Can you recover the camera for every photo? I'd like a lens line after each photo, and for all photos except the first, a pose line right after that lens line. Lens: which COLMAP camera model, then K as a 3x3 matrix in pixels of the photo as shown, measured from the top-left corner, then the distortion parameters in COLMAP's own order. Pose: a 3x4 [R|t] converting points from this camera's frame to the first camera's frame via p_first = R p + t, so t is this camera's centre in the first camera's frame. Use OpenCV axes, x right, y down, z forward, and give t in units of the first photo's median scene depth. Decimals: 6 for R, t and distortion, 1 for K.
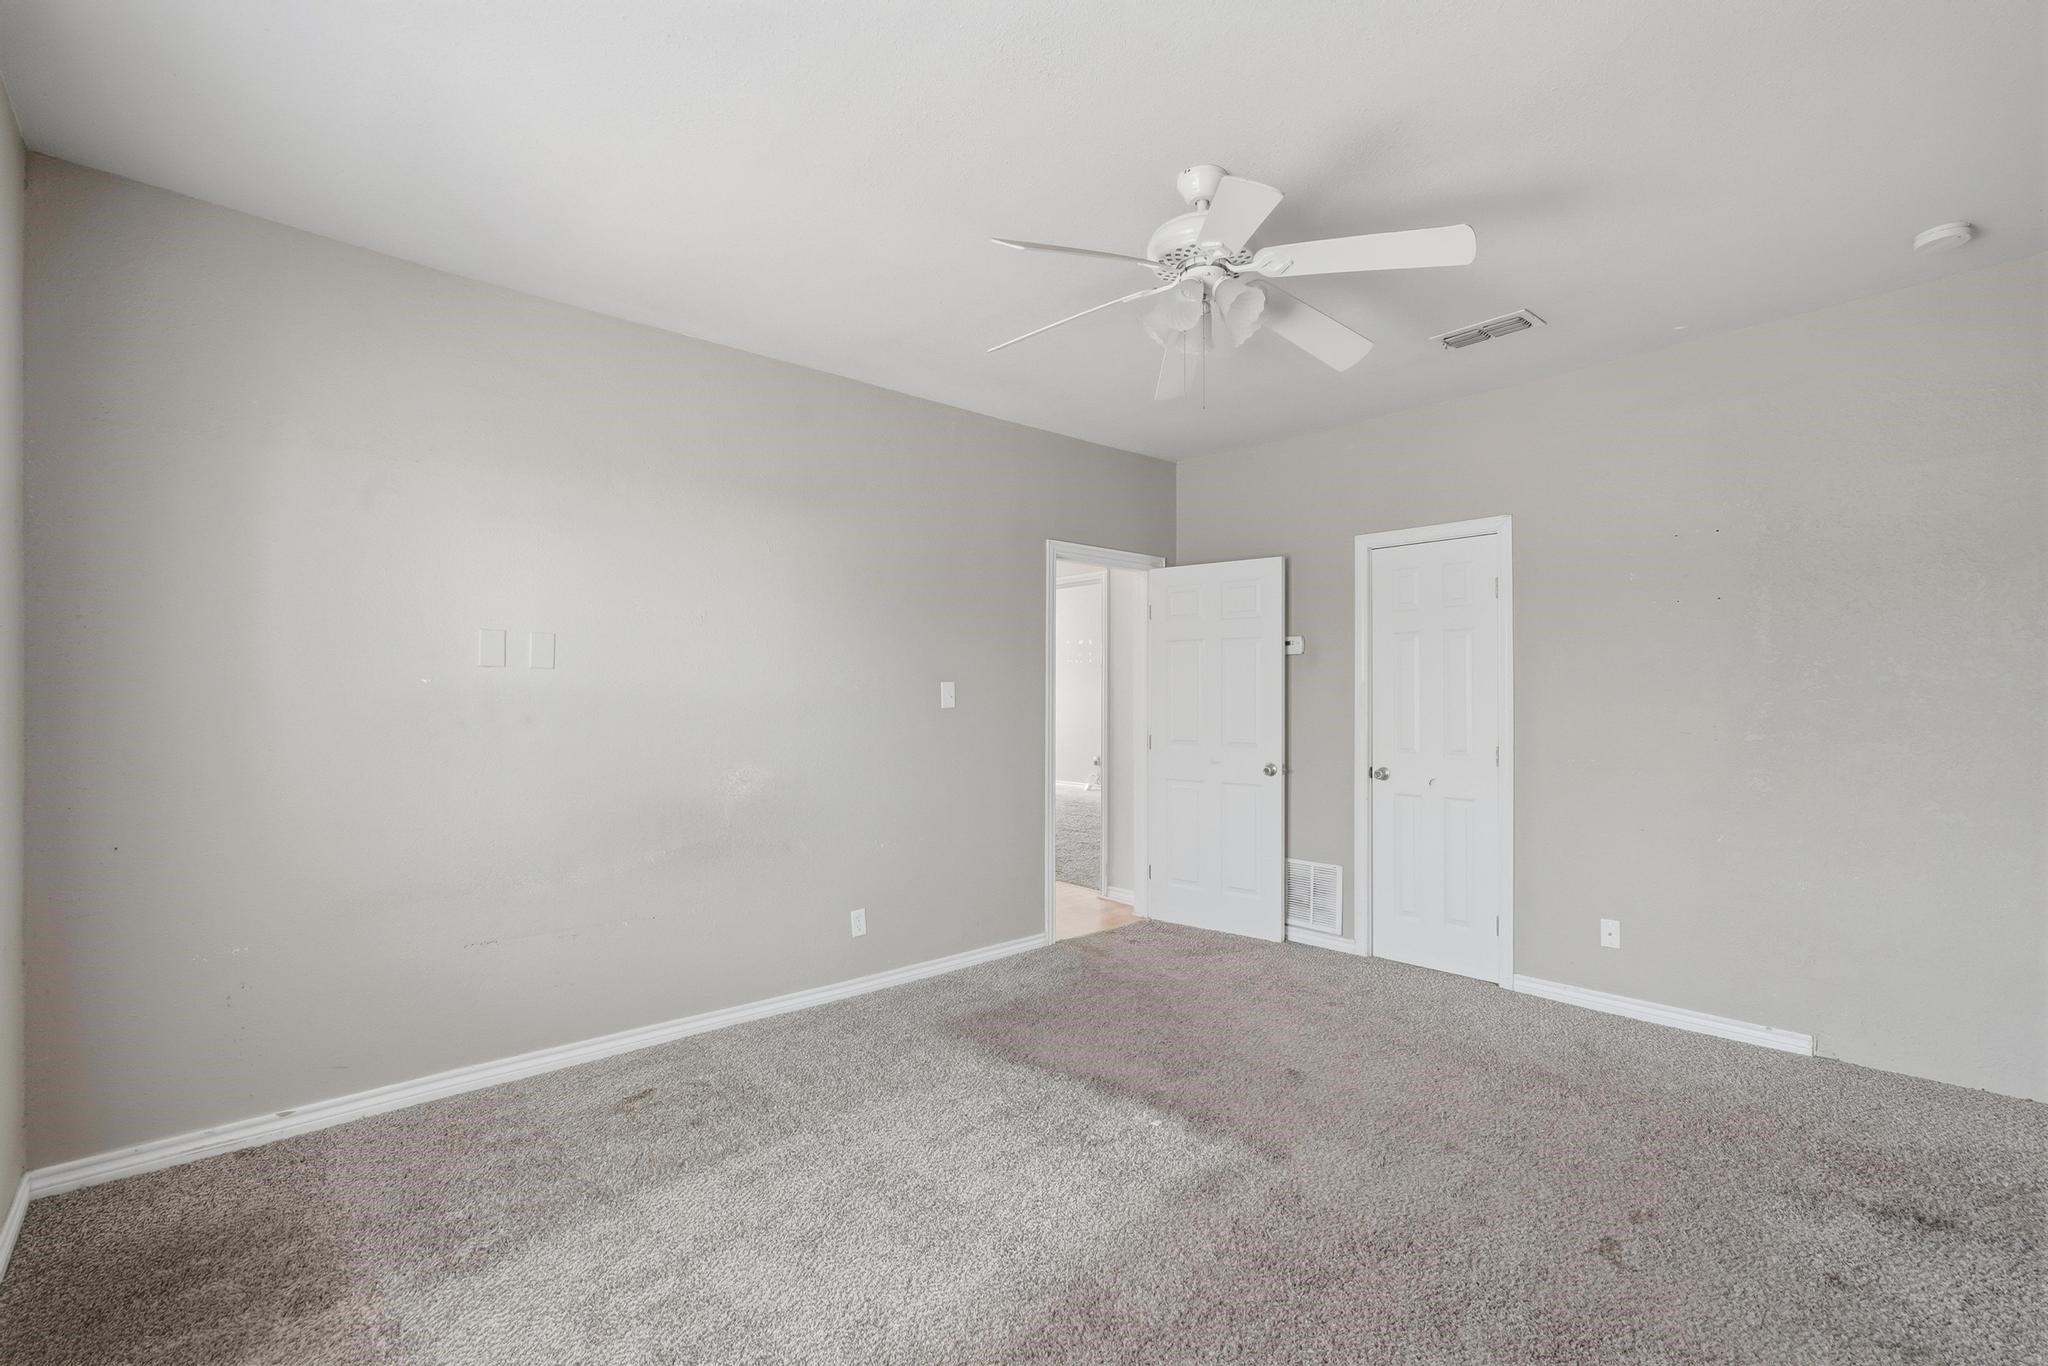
lens RADIAL K [[931.4, 0, 1033.3], [0, 931.4, 692.8], [0, 0, 1]] dist [-0.002060, 0.000034]
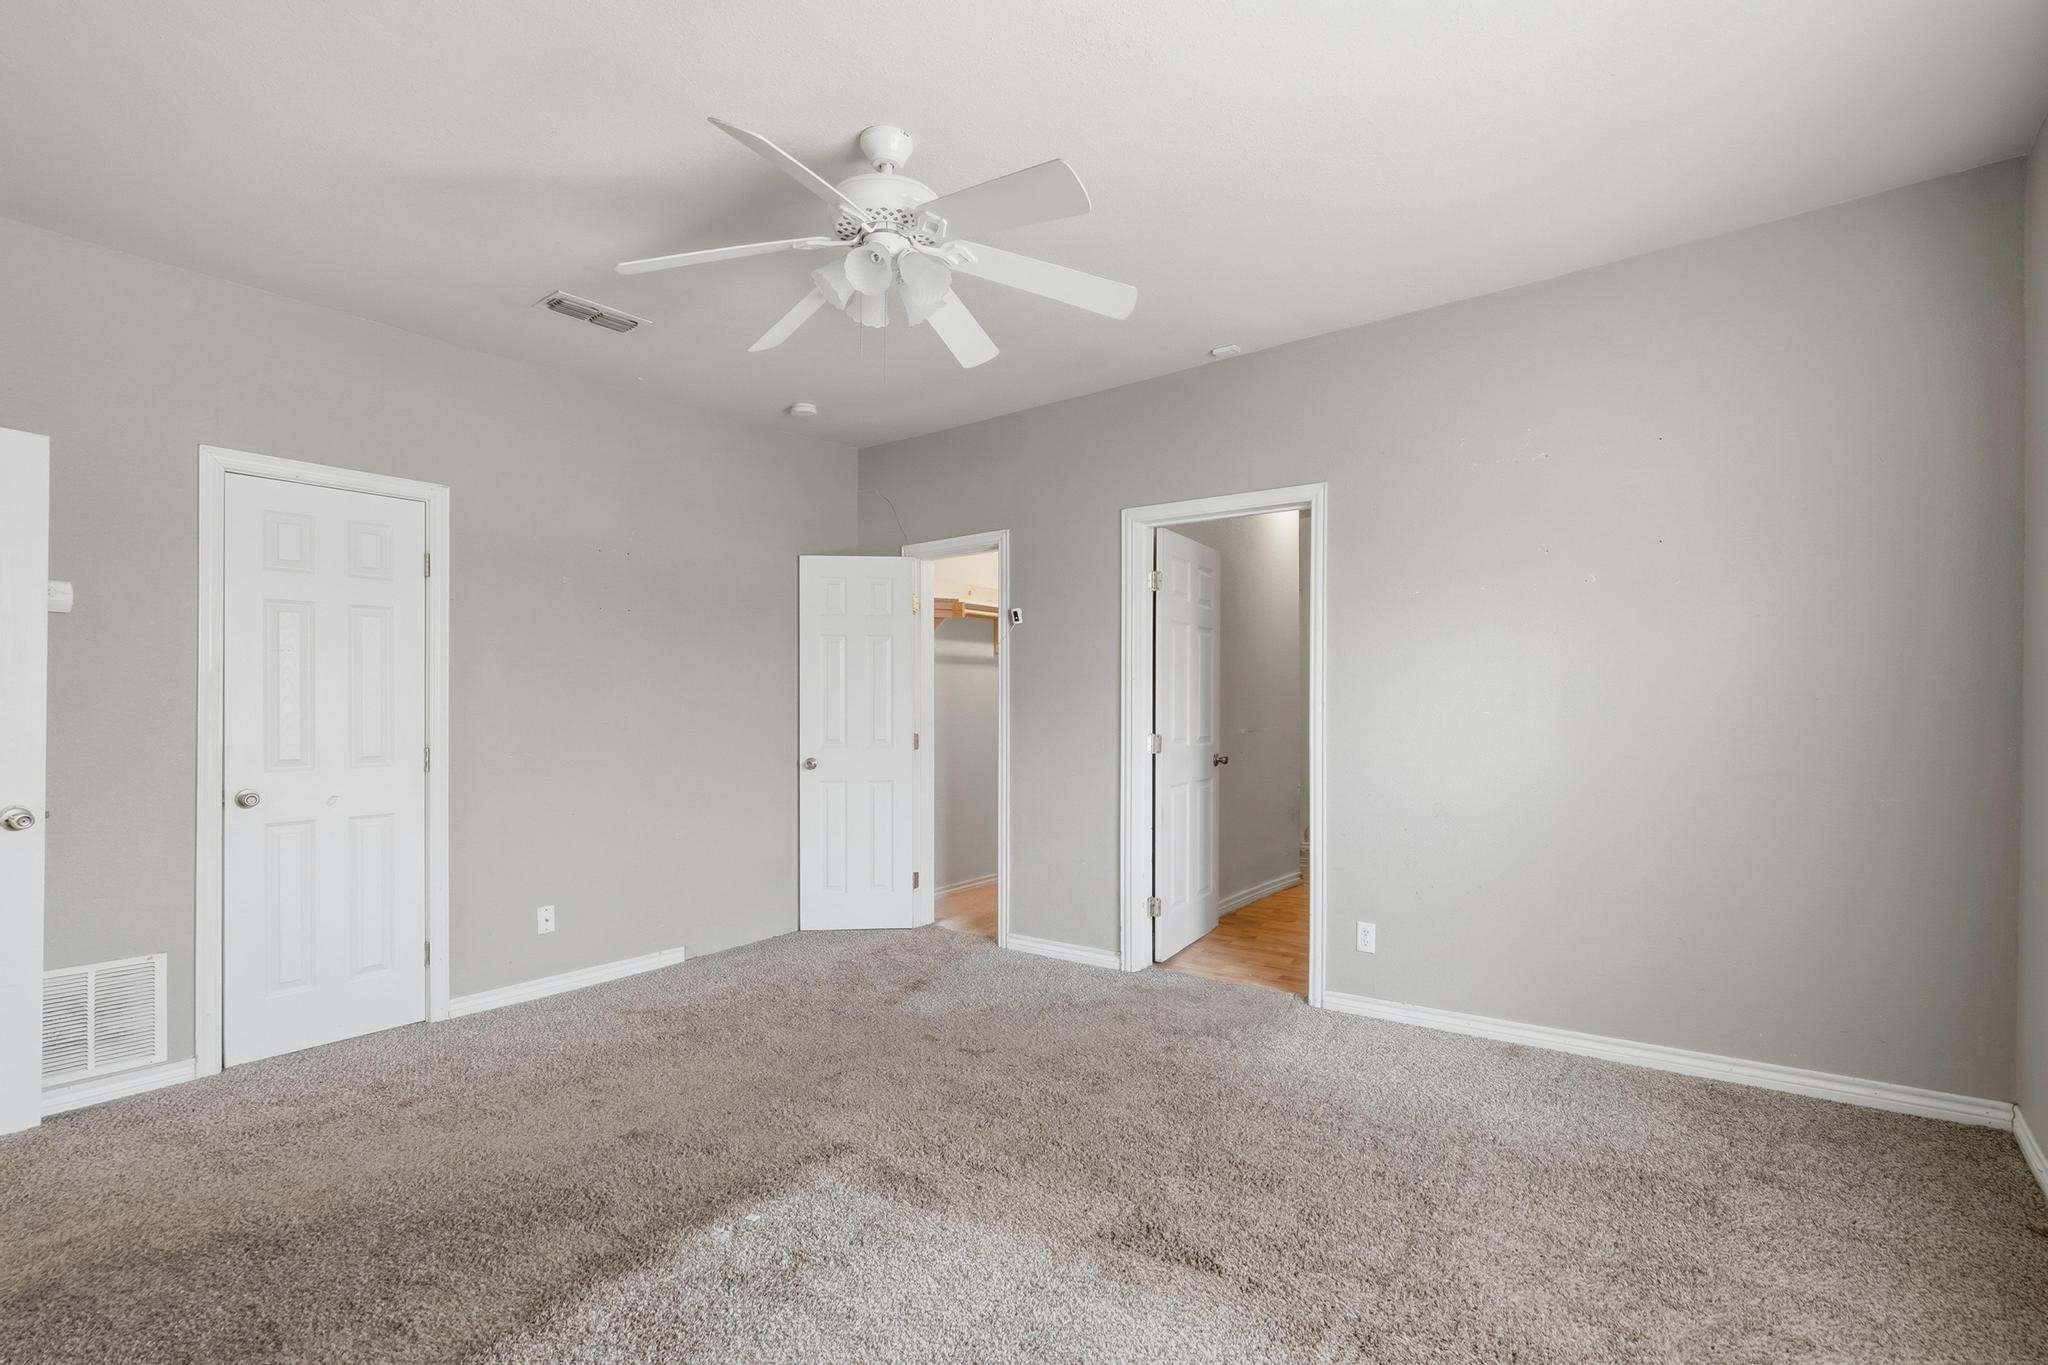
lens RADIAL K [[931.4, 0, 1033.3], [0, 931.4, 692.3], [0, 0, 1]] dist [-0.002060, 0.000034]
pose [[-0.187352, 0.012207, 0.982217, -0.467704], [-0.003545, 0.999908, -0.013103, 0.016422], [-0.982286, -0.005937, -0.187291, 0.615573]]
